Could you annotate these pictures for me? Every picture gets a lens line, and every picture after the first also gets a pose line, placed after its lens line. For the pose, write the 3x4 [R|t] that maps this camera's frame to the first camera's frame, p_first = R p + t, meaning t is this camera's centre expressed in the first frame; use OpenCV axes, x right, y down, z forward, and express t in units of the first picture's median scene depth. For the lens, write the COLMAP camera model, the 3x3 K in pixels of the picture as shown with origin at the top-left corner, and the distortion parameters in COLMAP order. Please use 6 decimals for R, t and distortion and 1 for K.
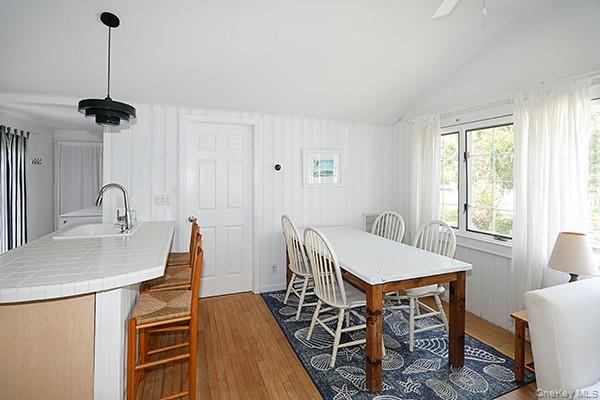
lens RADIAL K [[289.5, 0, 295.6], [0, 289.5, 176.0], [0, 0, 1]] dist [-0.016085, -0.001232]
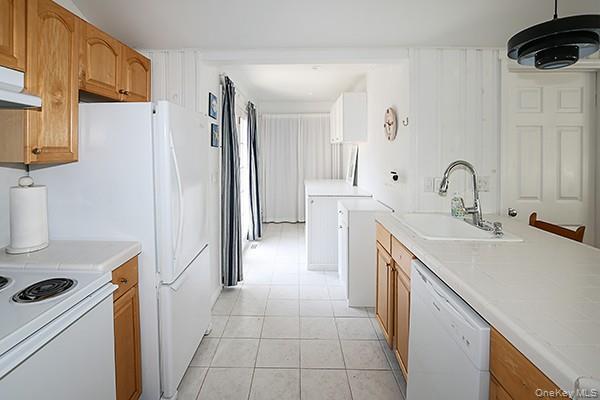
lens RADIAL K [[304.4, 0, 290.1], [0, 304.4, 155.5], [0, 0, 1]] dist [-0.010989, -0.000070]
pose [[0.929473, 0.005153, -0.368854, -0.561713], [0.000393, 0.999888, 0.014959, 0.002344], [0.368890, -0.014049, 0.929367, 0.128918]]
